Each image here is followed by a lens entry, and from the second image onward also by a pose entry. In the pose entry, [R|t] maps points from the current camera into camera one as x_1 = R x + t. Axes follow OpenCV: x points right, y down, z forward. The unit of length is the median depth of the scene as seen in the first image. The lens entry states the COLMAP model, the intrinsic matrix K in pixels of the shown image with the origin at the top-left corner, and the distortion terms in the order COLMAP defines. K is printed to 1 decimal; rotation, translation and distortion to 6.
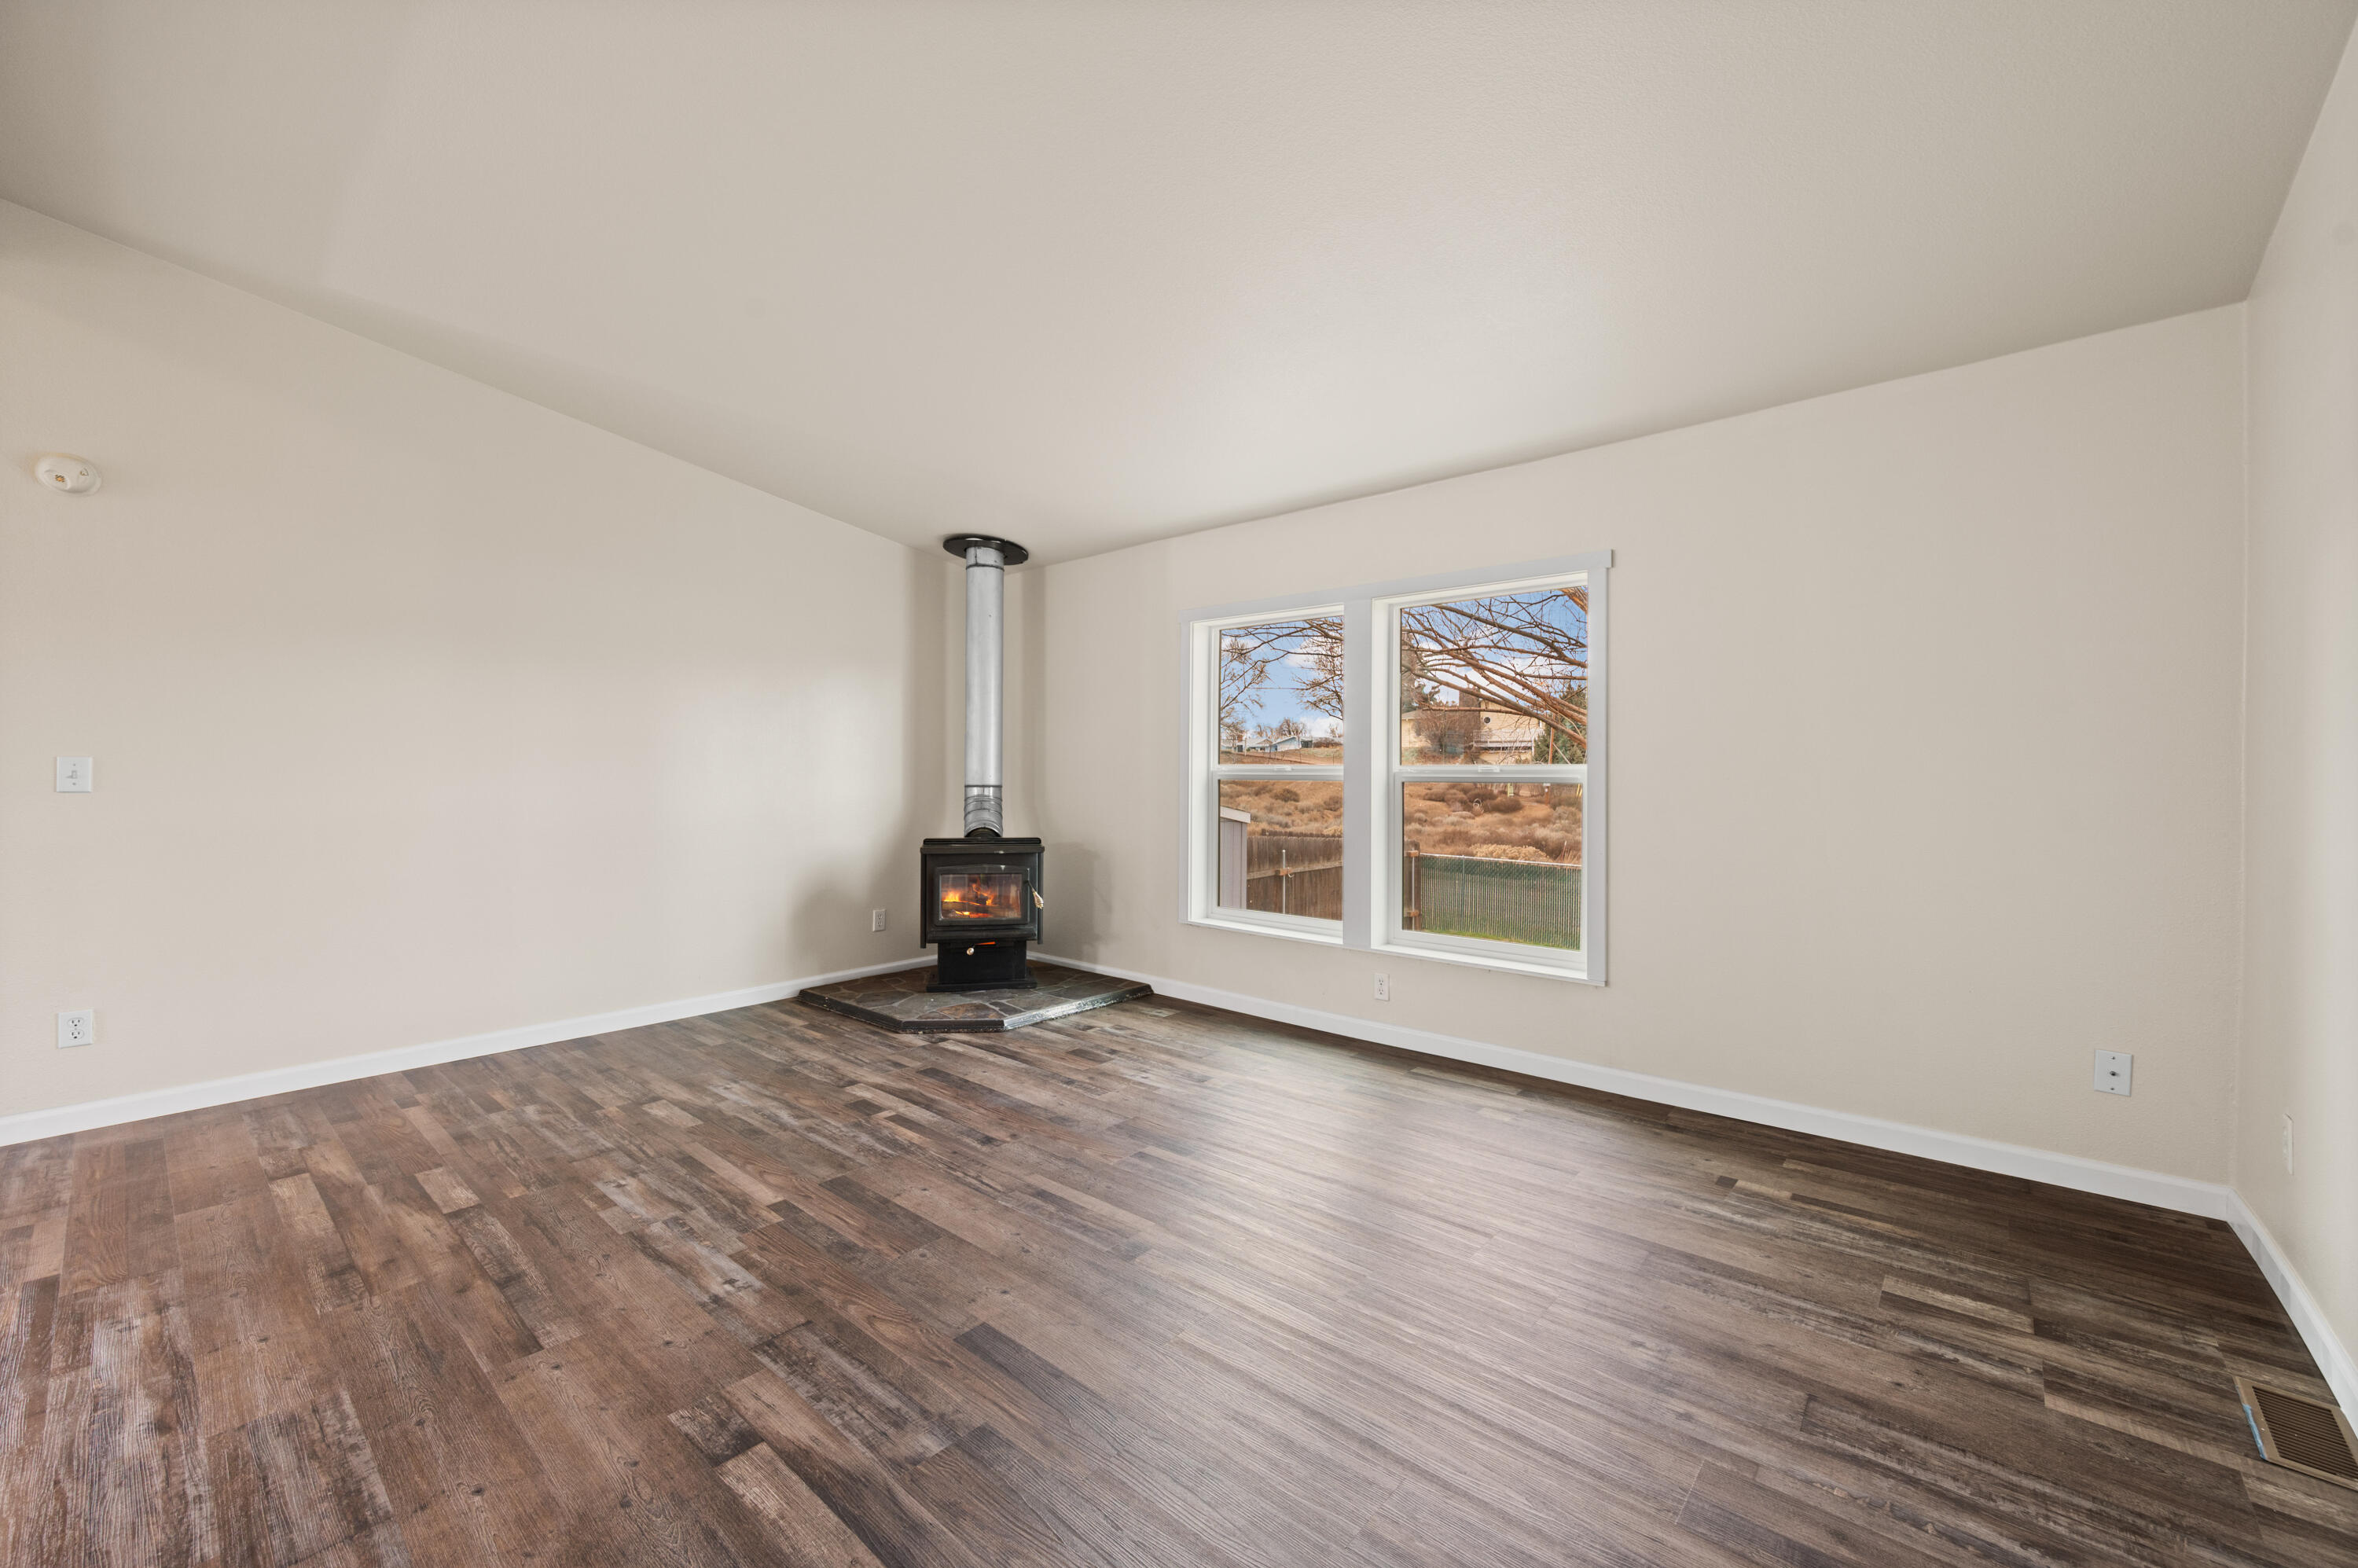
lens RADIAL K [[942.5, 0, 1182.5], [0, 942.5, 782.4], [0, 0, 1]] dist [-0.003592, 0.000854]
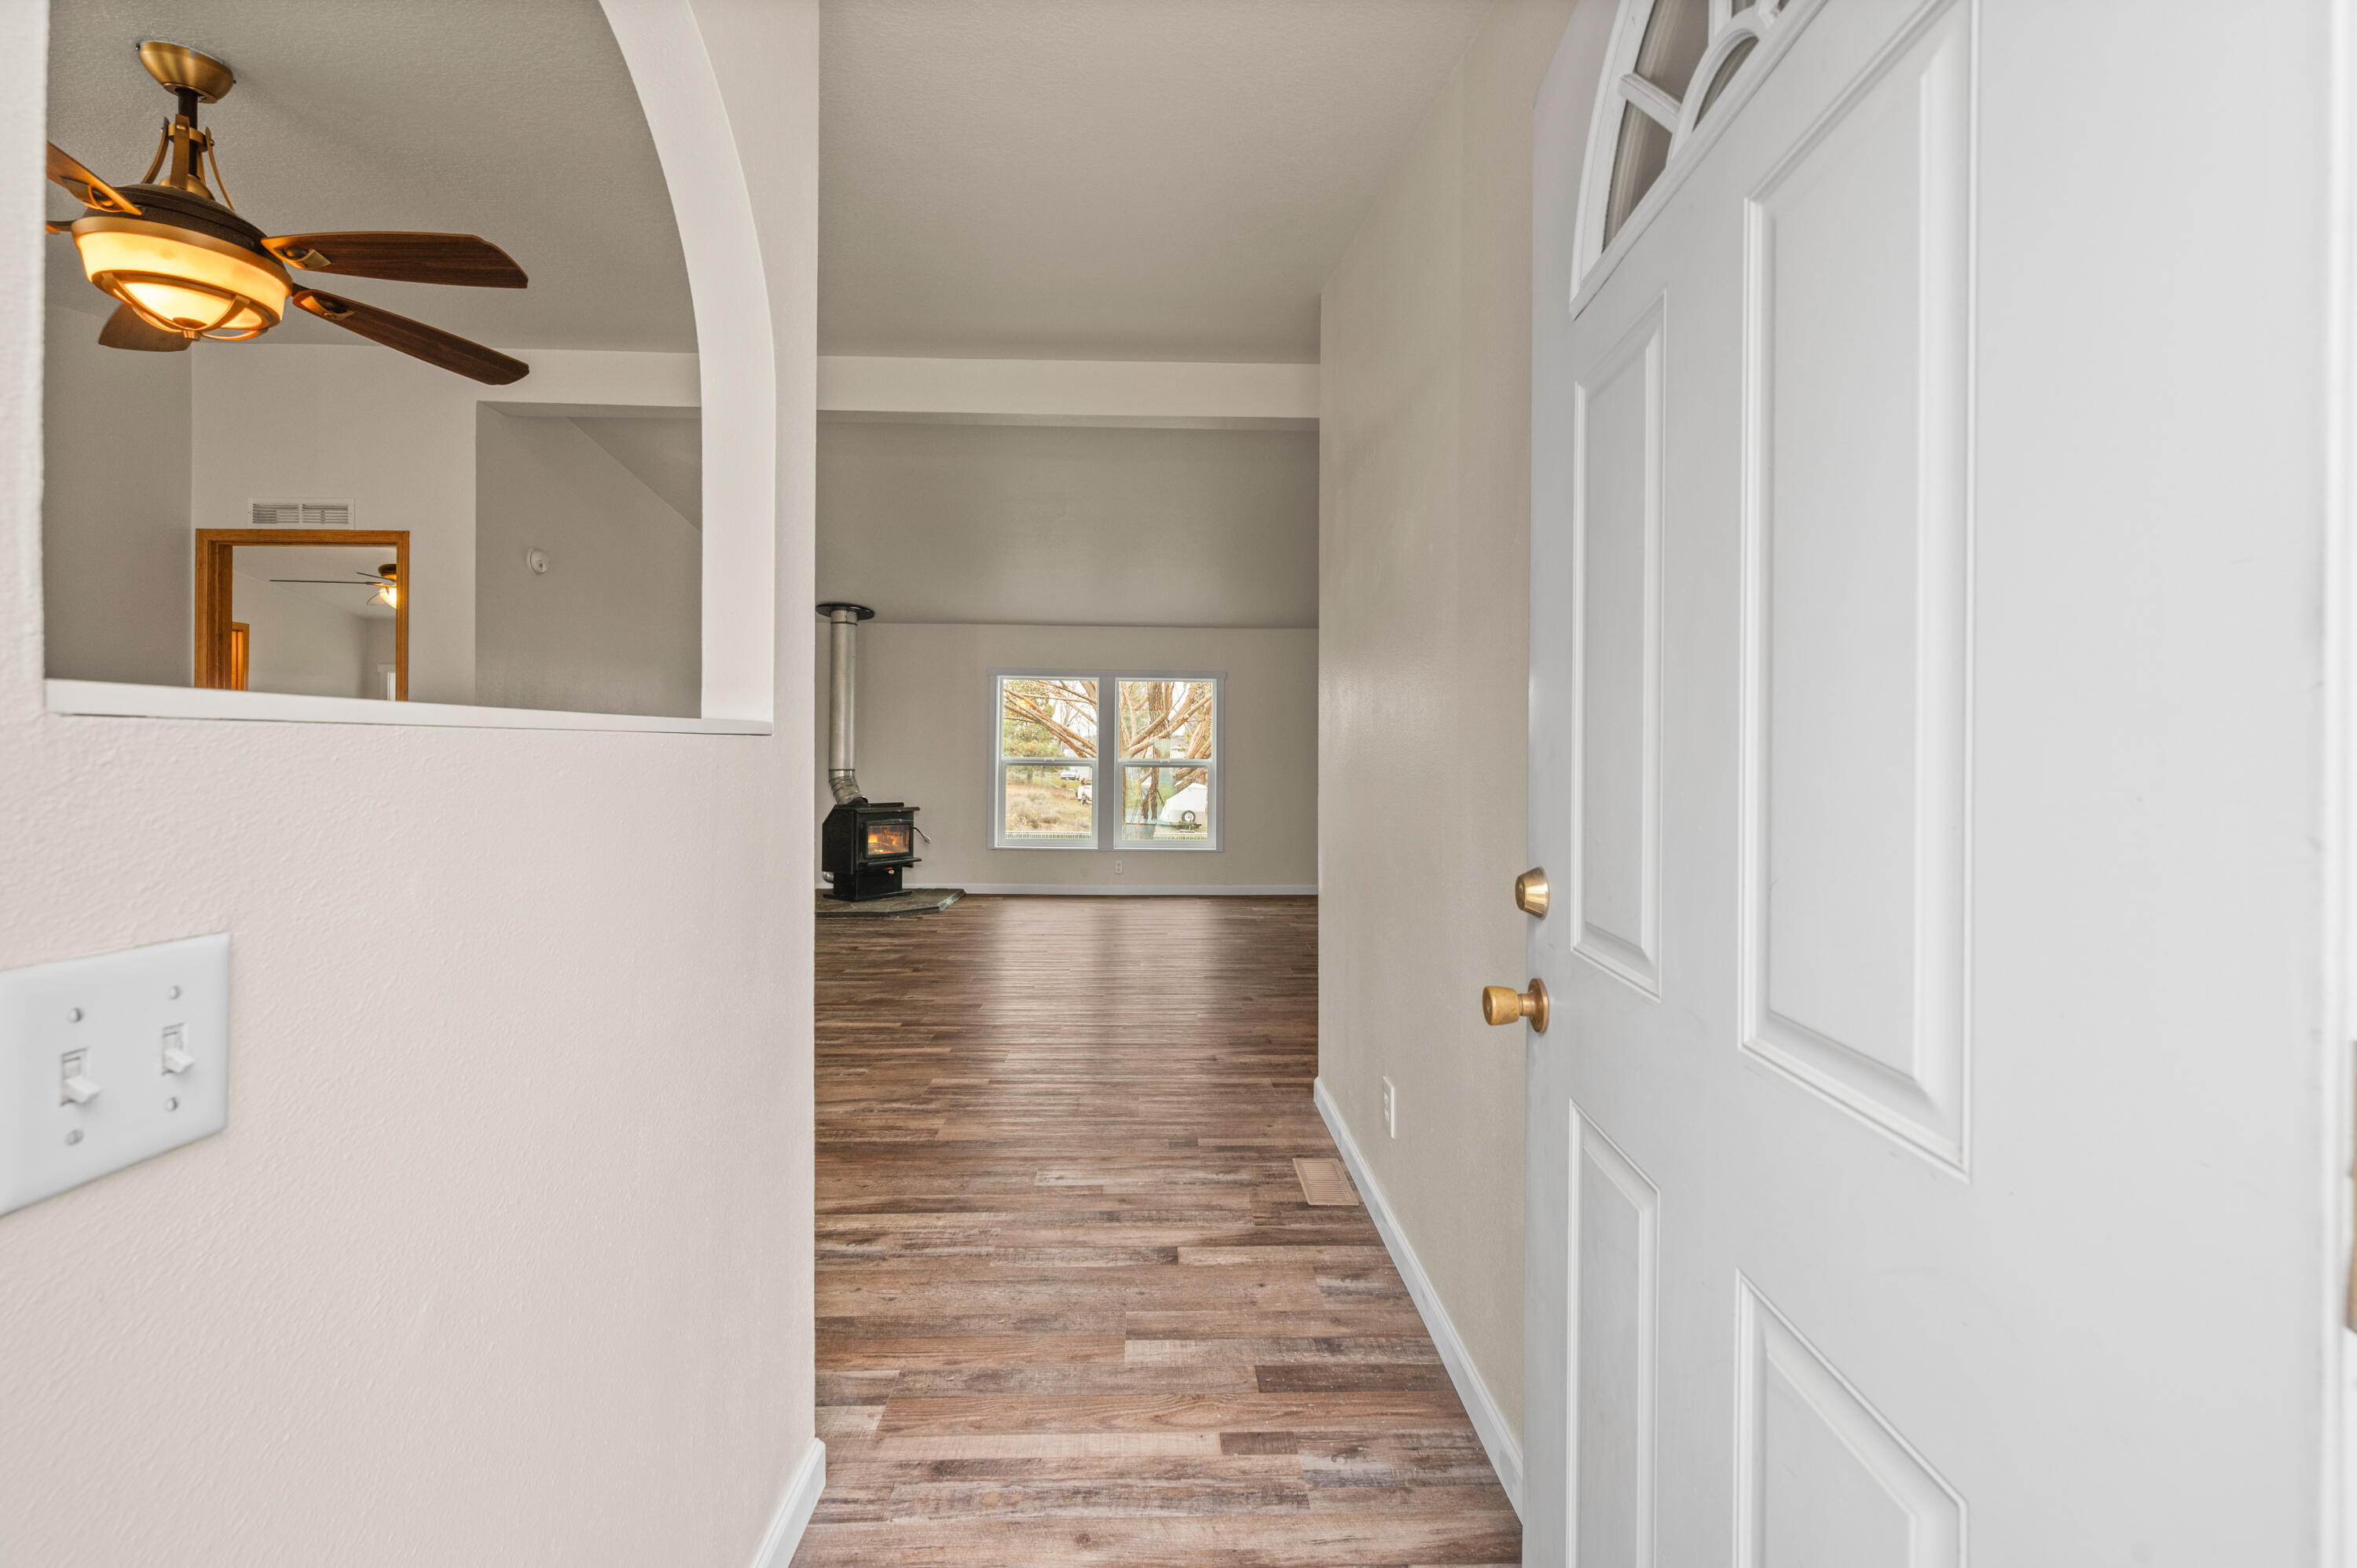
lens RADIAL K [[942.1, 0, 1167.4], [0, 942.1, 766.1], [0, 0, 1]] dist [-0.003592, 0.000854]
pose [[0.736188, -0.002049, 0.676774, -1.008575], [0.004188, 0.999990, -0.001528, 0.002227], [-0.676764, 0.003960, 0.736190, -0.529739]]
